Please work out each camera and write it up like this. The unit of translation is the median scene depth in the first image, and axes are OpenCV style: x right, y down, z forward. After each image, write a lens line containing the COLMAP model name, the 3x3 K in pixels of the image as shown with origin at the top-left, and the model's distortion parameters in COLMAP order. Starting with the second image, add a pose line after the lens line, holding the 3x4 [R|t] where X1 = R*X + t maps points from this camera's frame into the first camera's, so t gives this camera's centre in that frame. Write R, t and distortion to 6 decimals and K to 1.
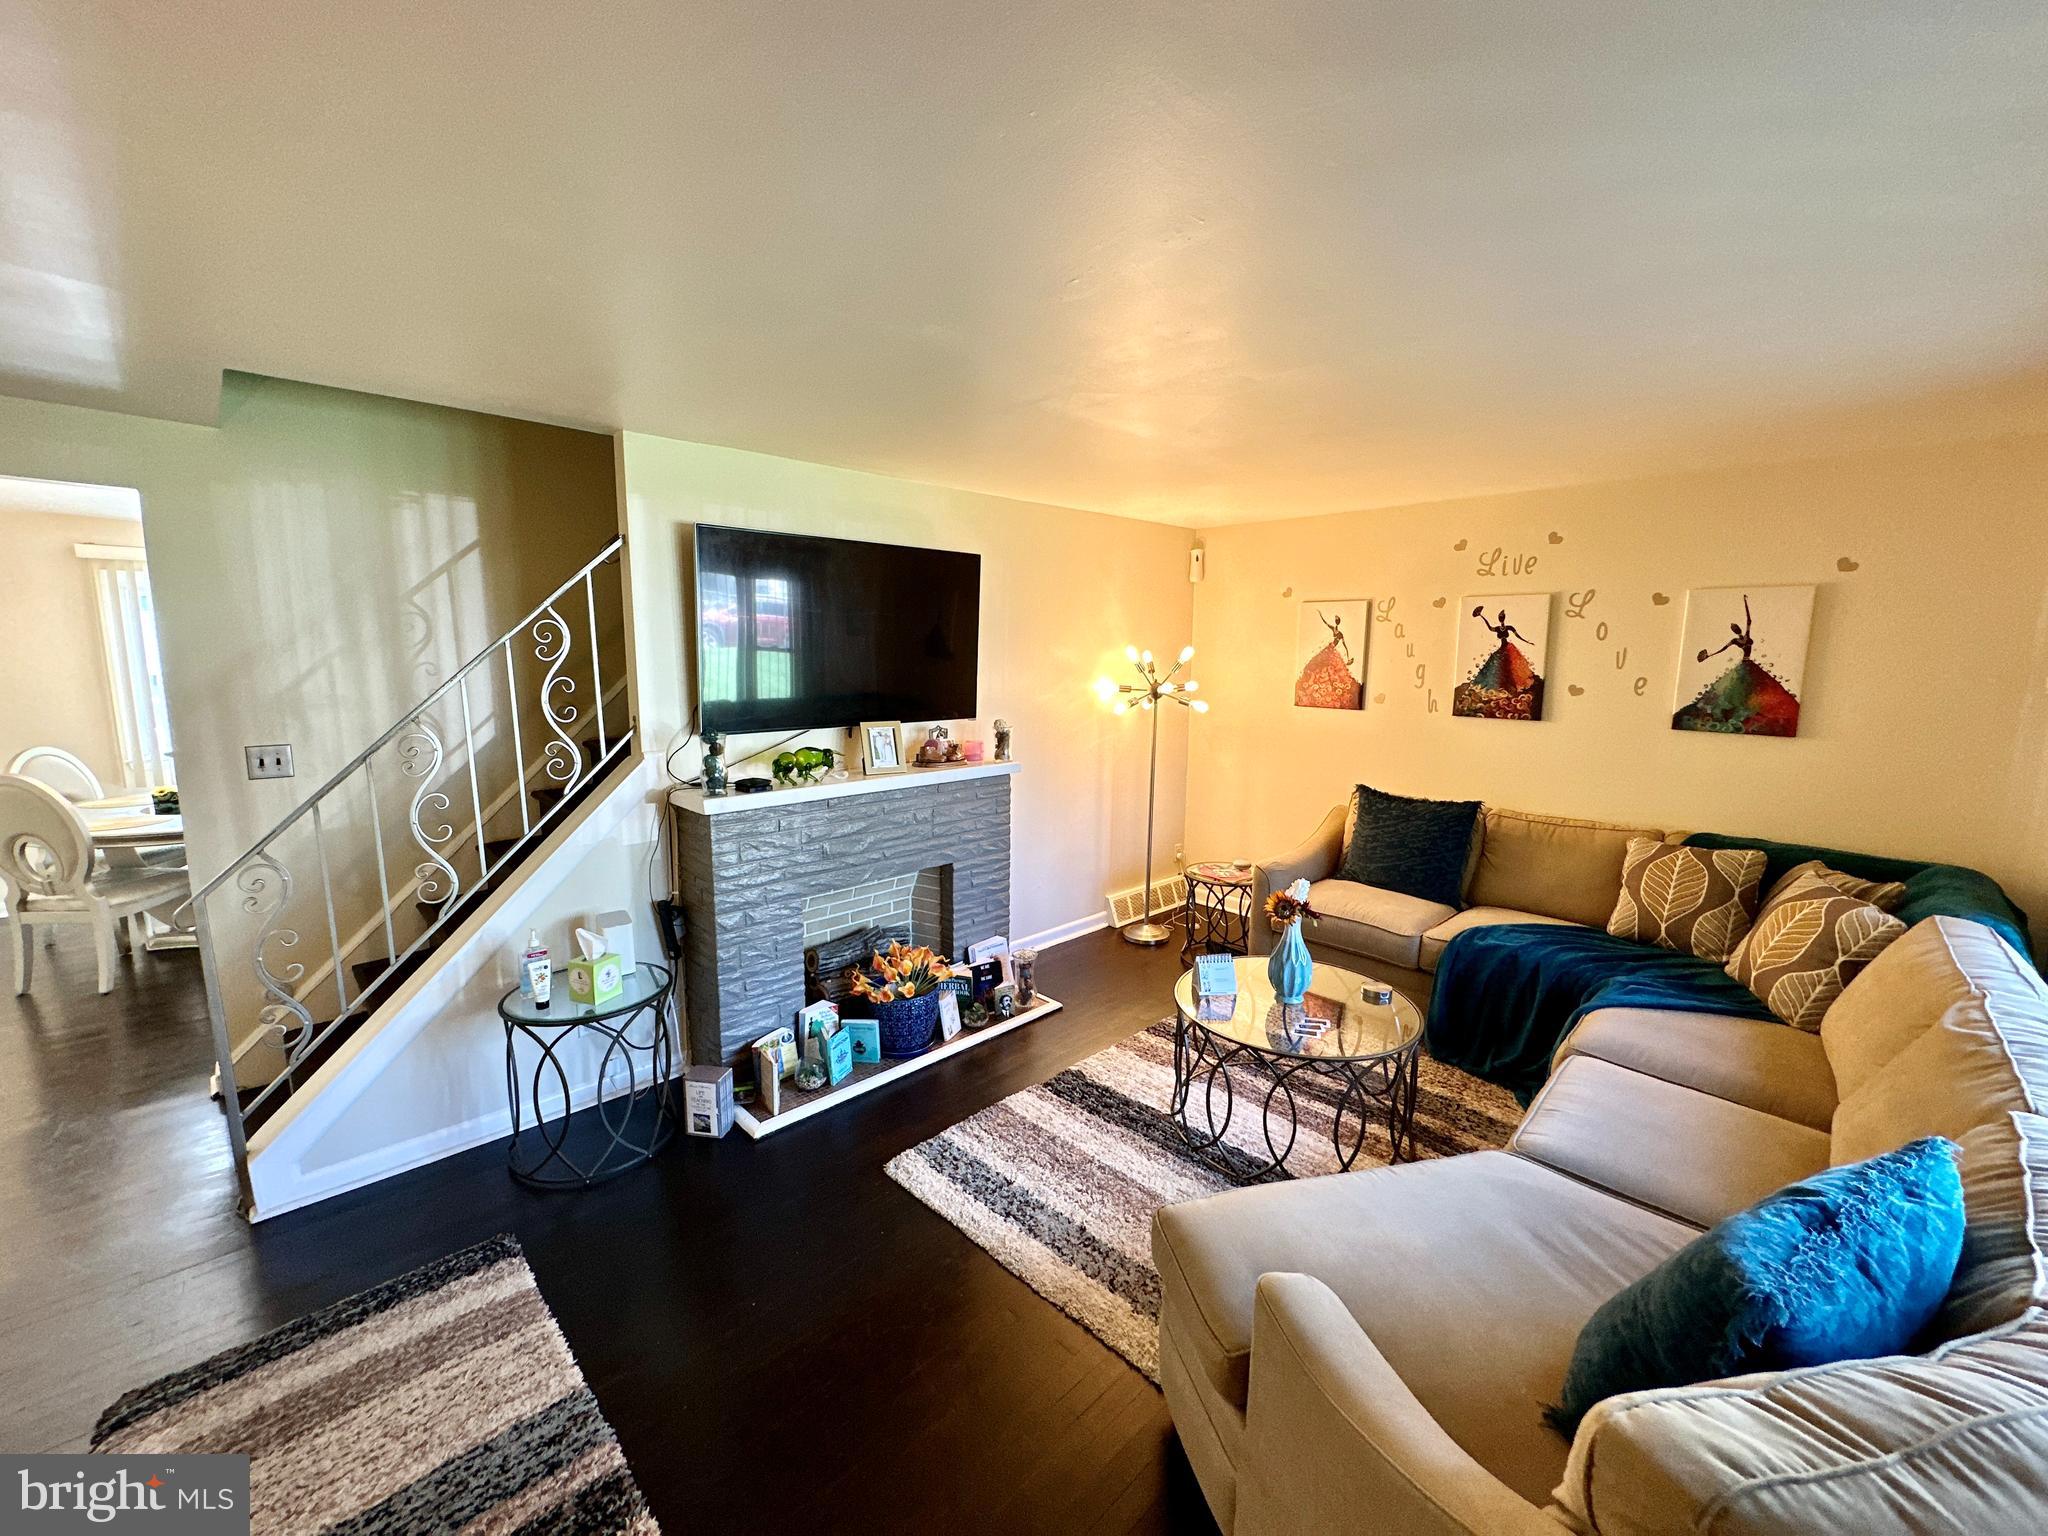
lens RADIAL K [[817.5, 0, 1024.0], [0, 817.5, 768.0], [0, 0, 1]] dist [-0.001819, -0.000875]
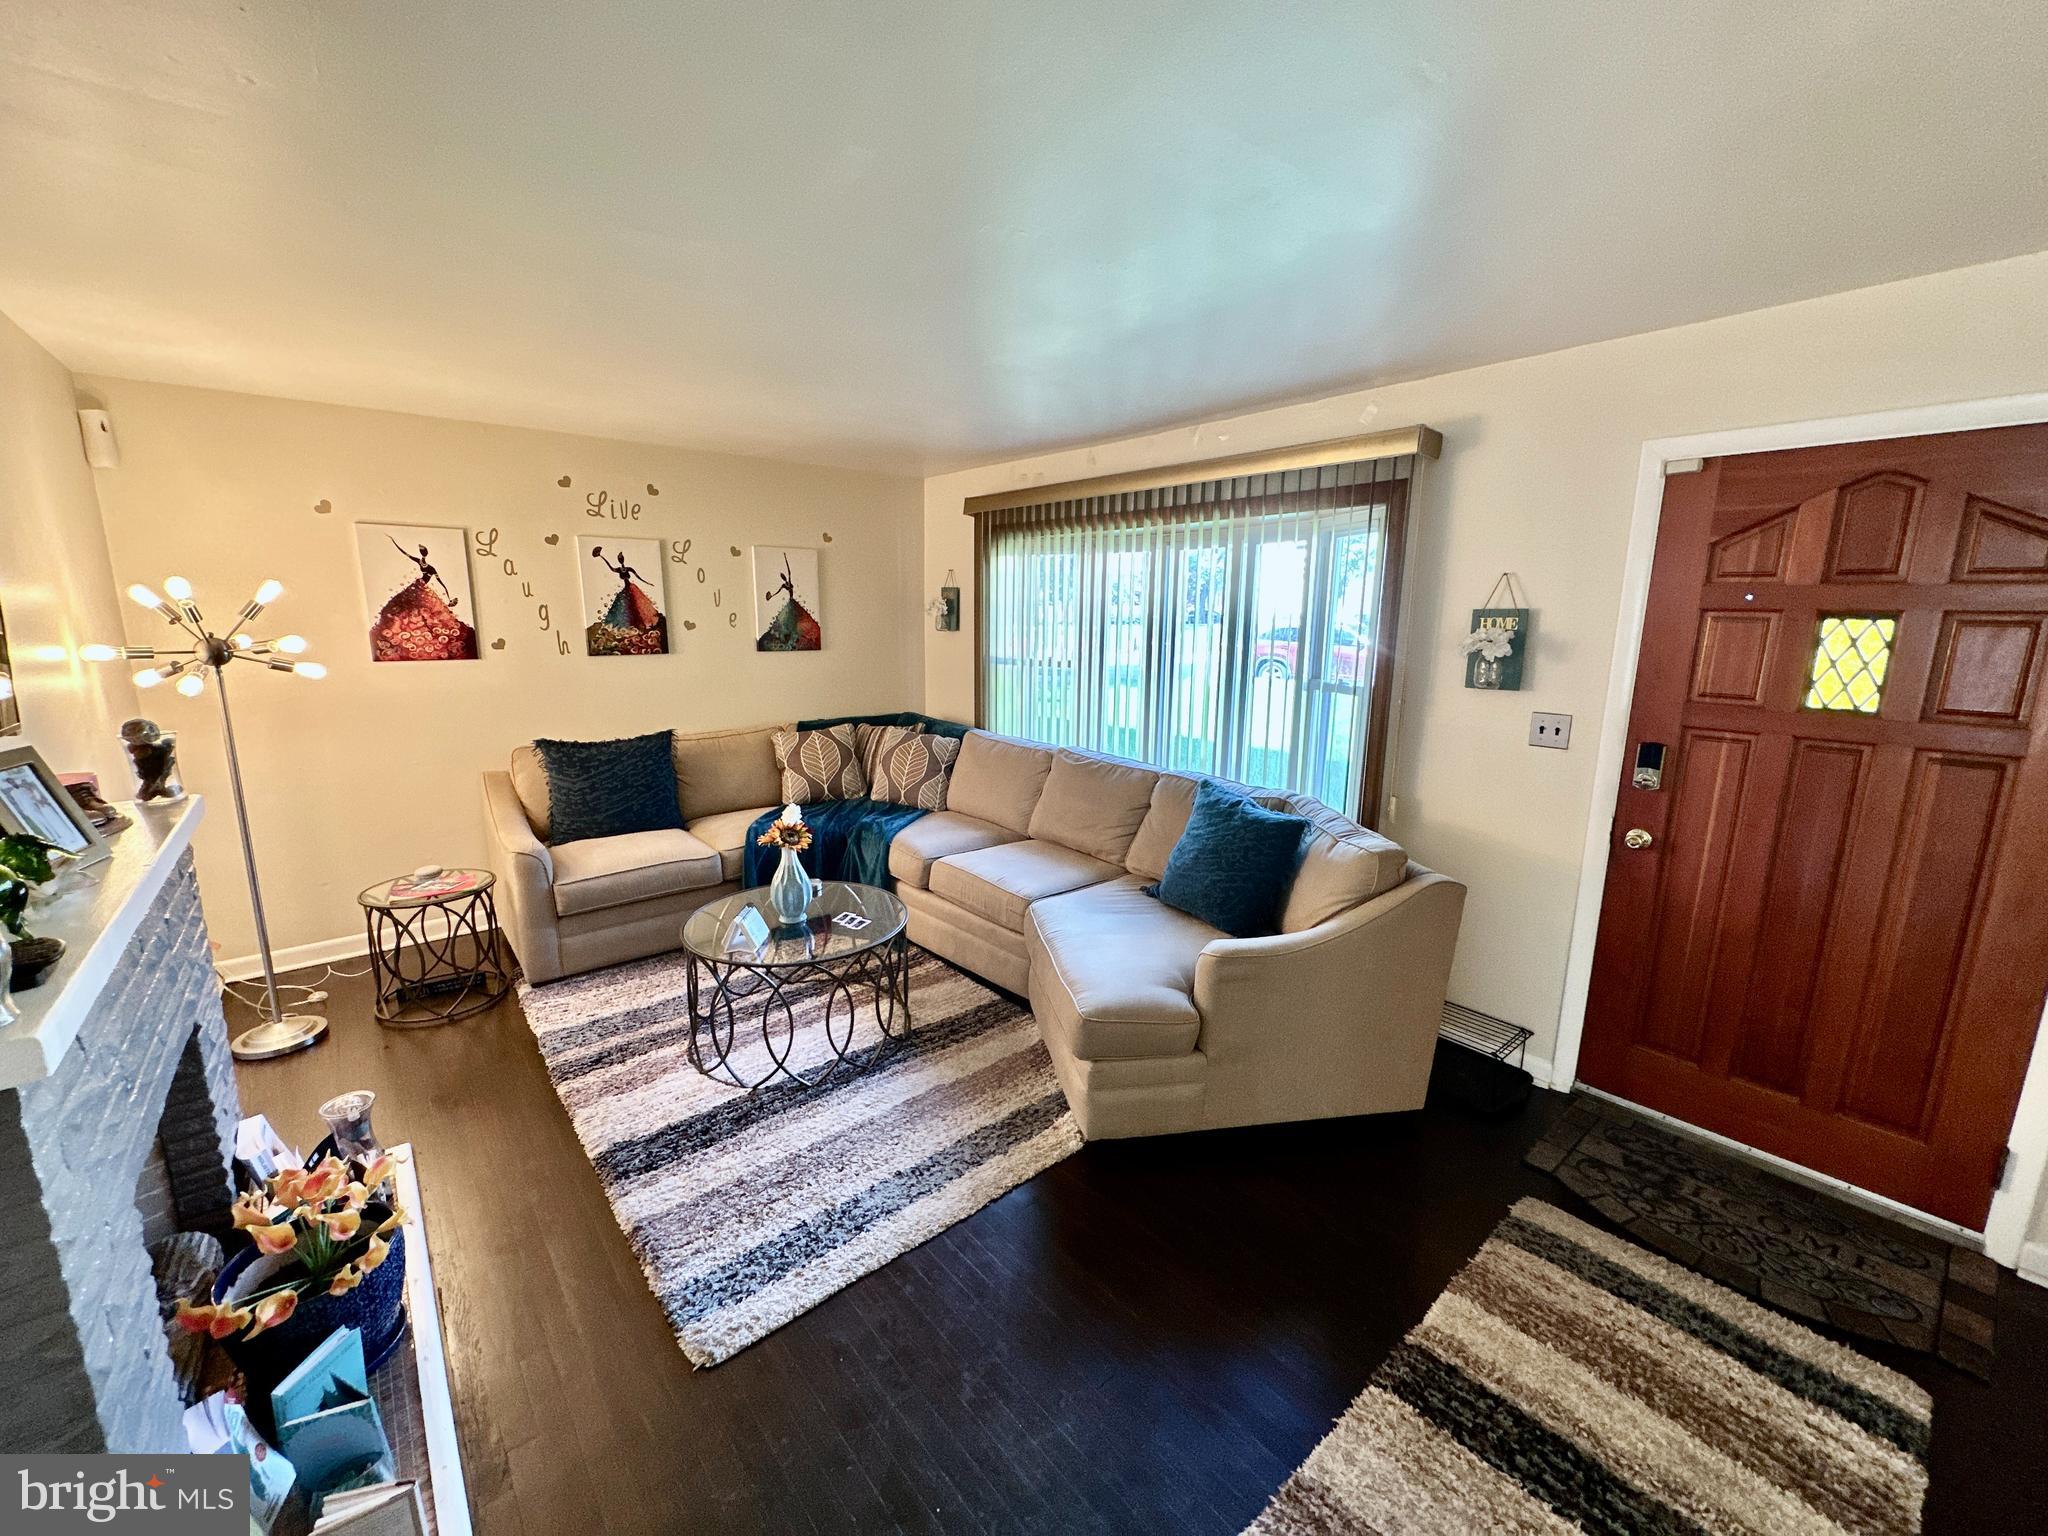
lens RADIAL K [[817.5, 0, 1024.0], [0, 817.5, 768.0], [0, 0, 1]] dist [-0.001819, -0.000875]
pose [[0.069201, -0.200463, 0.977254, -0.517078], [0.135963, 0.972357, 0.189831, -0.055466], [-0.988294, 0.119734, 0.094544, 0.454729]]
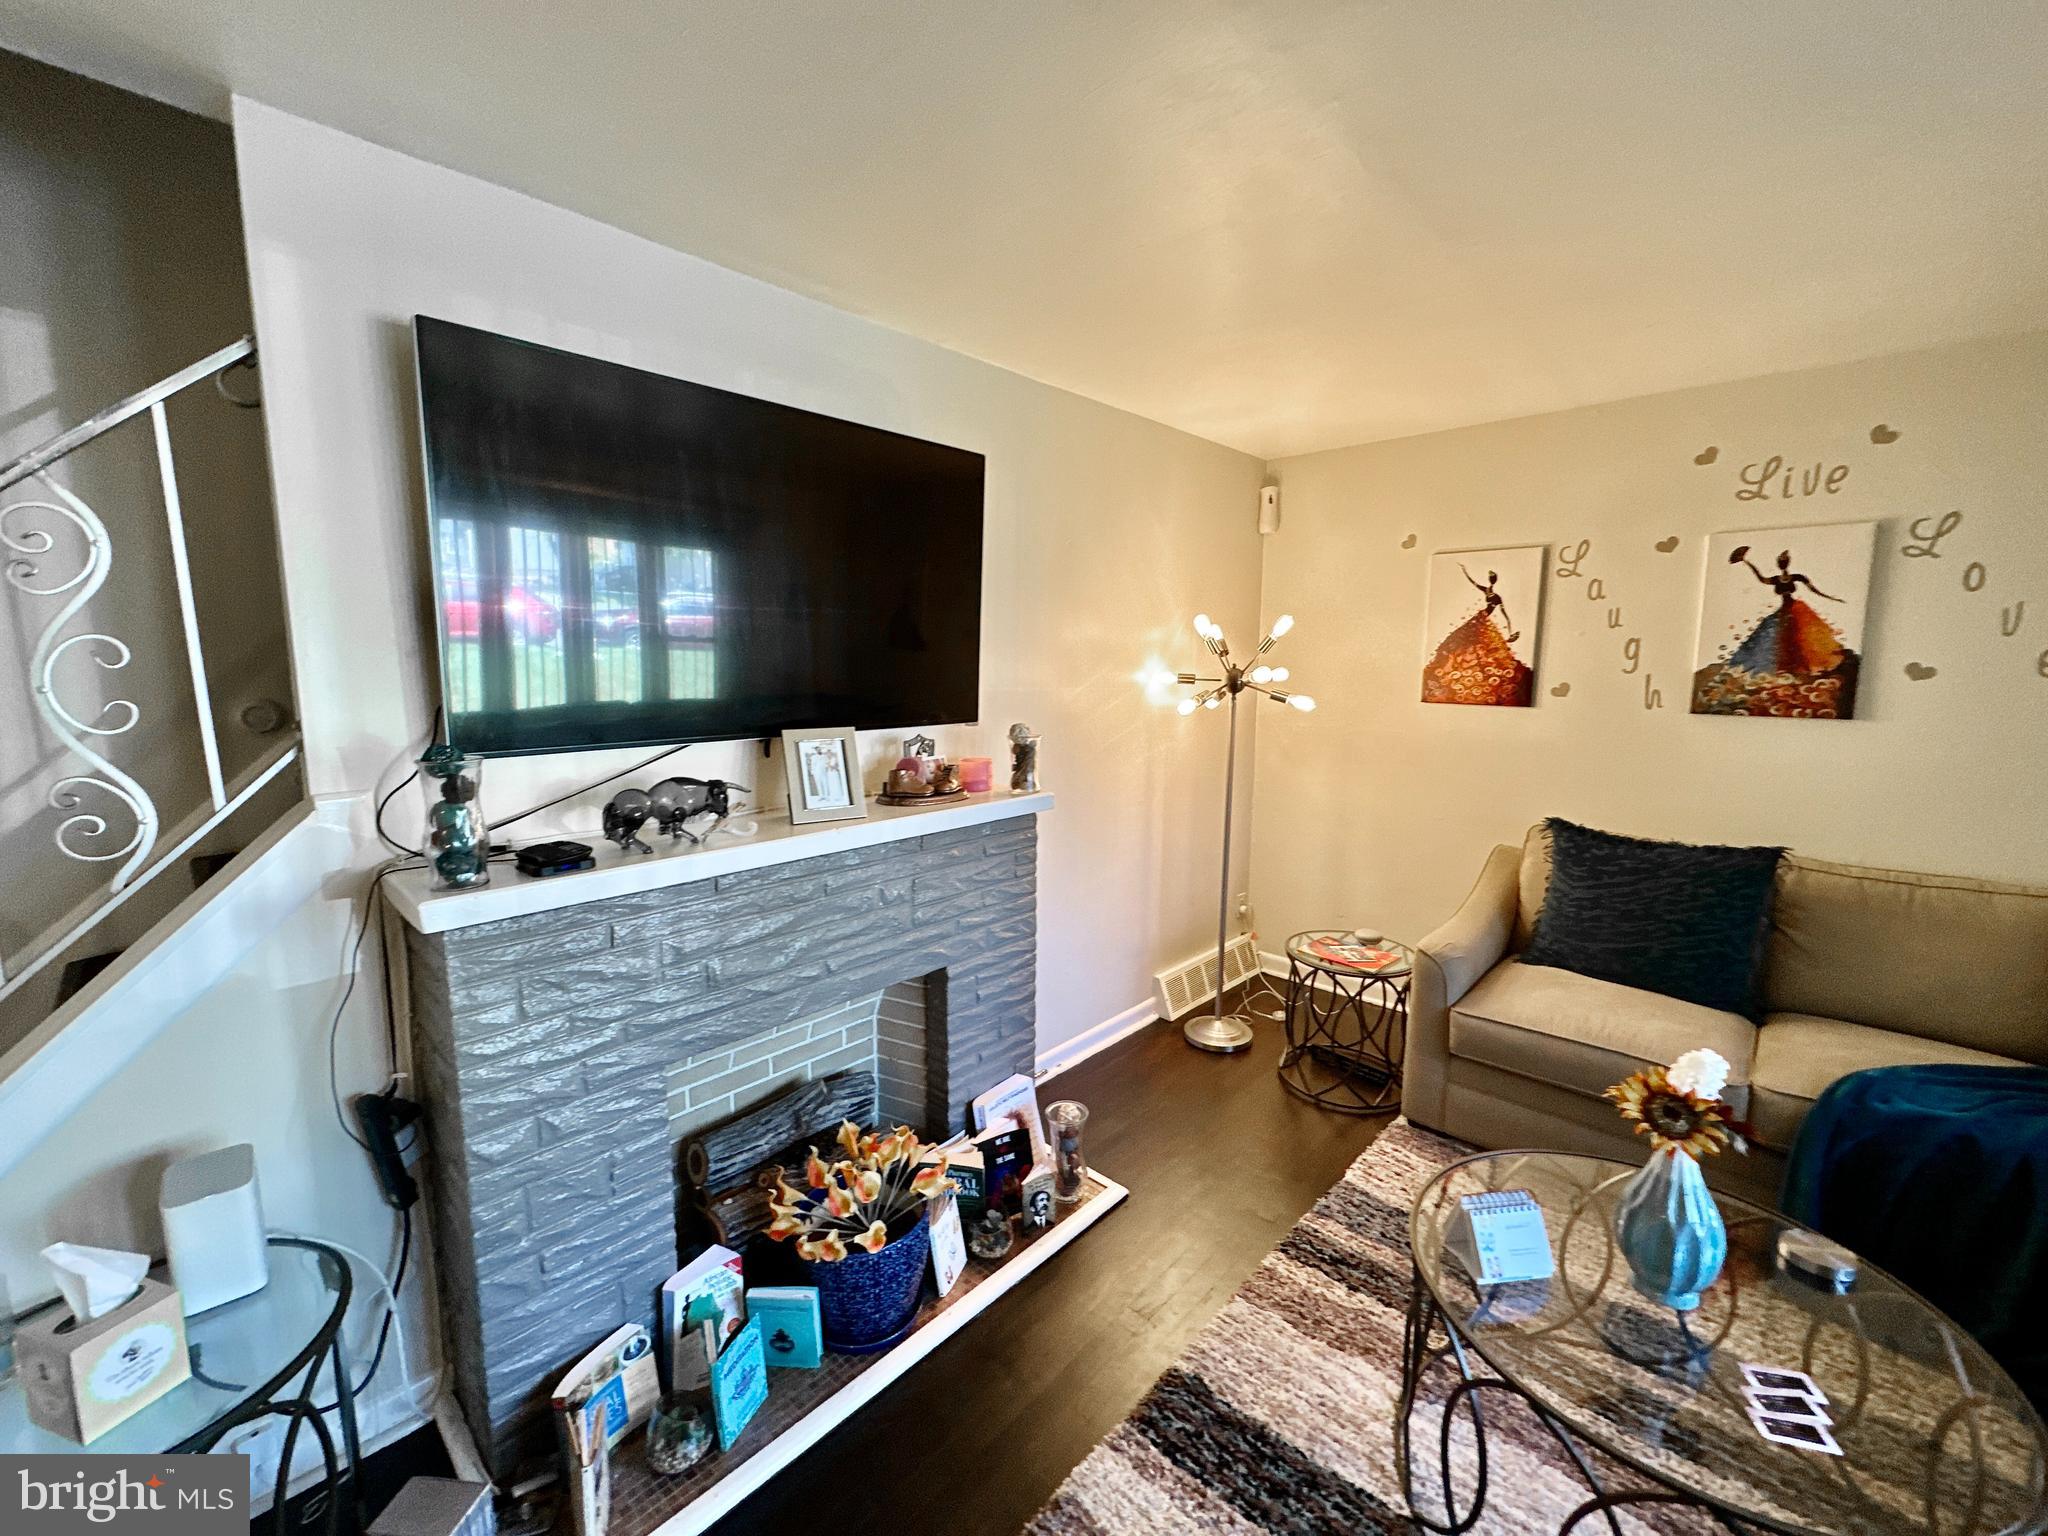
lens RADIAL K [[817.5, 0, 1024.0], [0, 817.5, 768.0], [0, 0, 1]] dist [-0.001819, -0.000875]
pose [[0.998803, -0.010286, 0.047820, -0.059690], [0.010742, 0.999899, -0.009295, -0.022037], [-0.047720, 0.009798, 0.998813, 0.416582]]
